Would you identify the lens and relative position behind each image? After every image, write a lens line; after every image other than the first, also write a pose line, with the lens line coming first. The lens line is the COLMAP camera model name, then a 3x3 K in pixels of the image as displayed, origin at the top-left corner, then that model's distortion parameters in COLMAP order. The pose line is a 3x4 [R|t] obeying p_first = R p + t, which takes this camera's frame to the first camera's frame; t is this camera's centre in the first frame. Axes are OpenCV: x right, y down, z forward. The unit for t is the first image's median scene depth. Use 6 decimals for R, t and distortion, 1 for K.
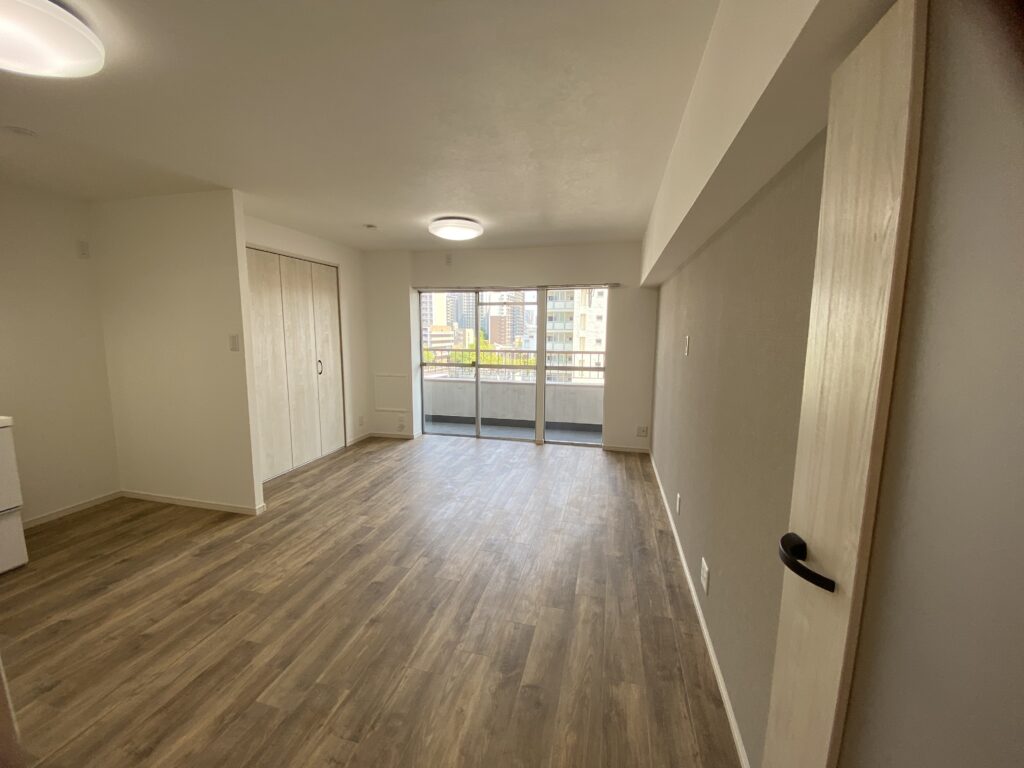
lens RADIAL K [[415.5, 0, 511.6], [0, 415.5, 381.1], [0, 0, 1]] dist [0.020530, -0.021017]
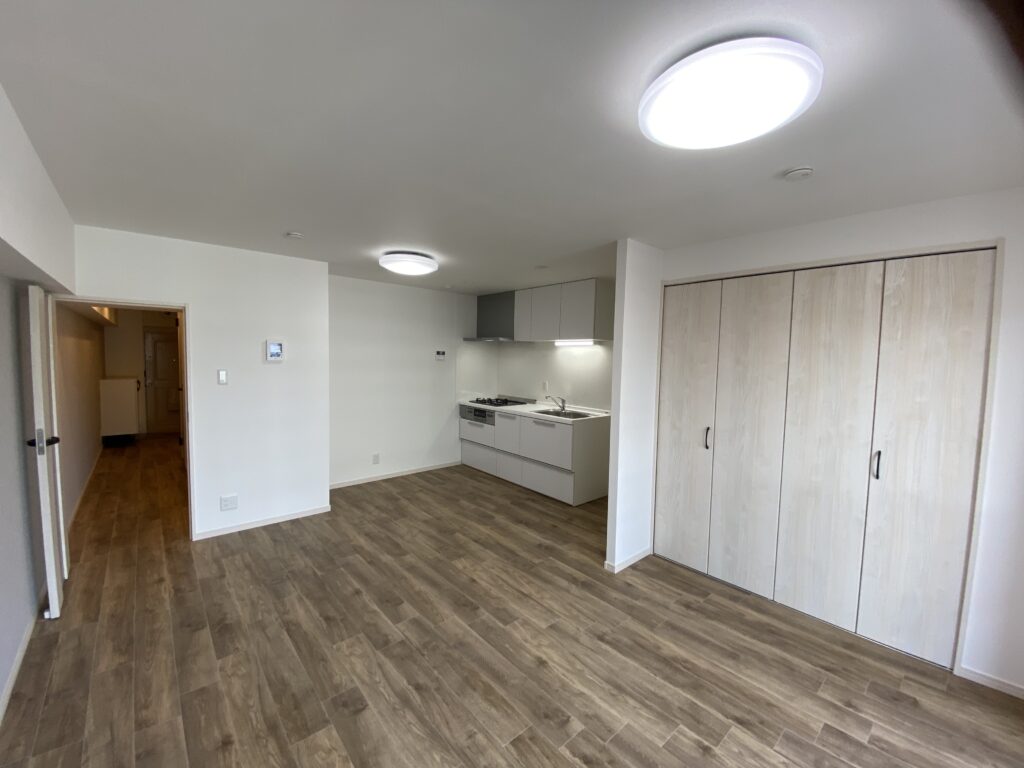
lens RADIAL K [[415.5, 0, 511.6], [0, 415.5, 381.1], [0, 0, 1]] dist [0.020530, -0.021017]
pose [[-0.575385, 0.035984, -0.817091, 0.272208], [-0.125800, 0.983250, 0.131888, -0.194824], [0.808150, 0.178677, -0.561220, 1.225474]]
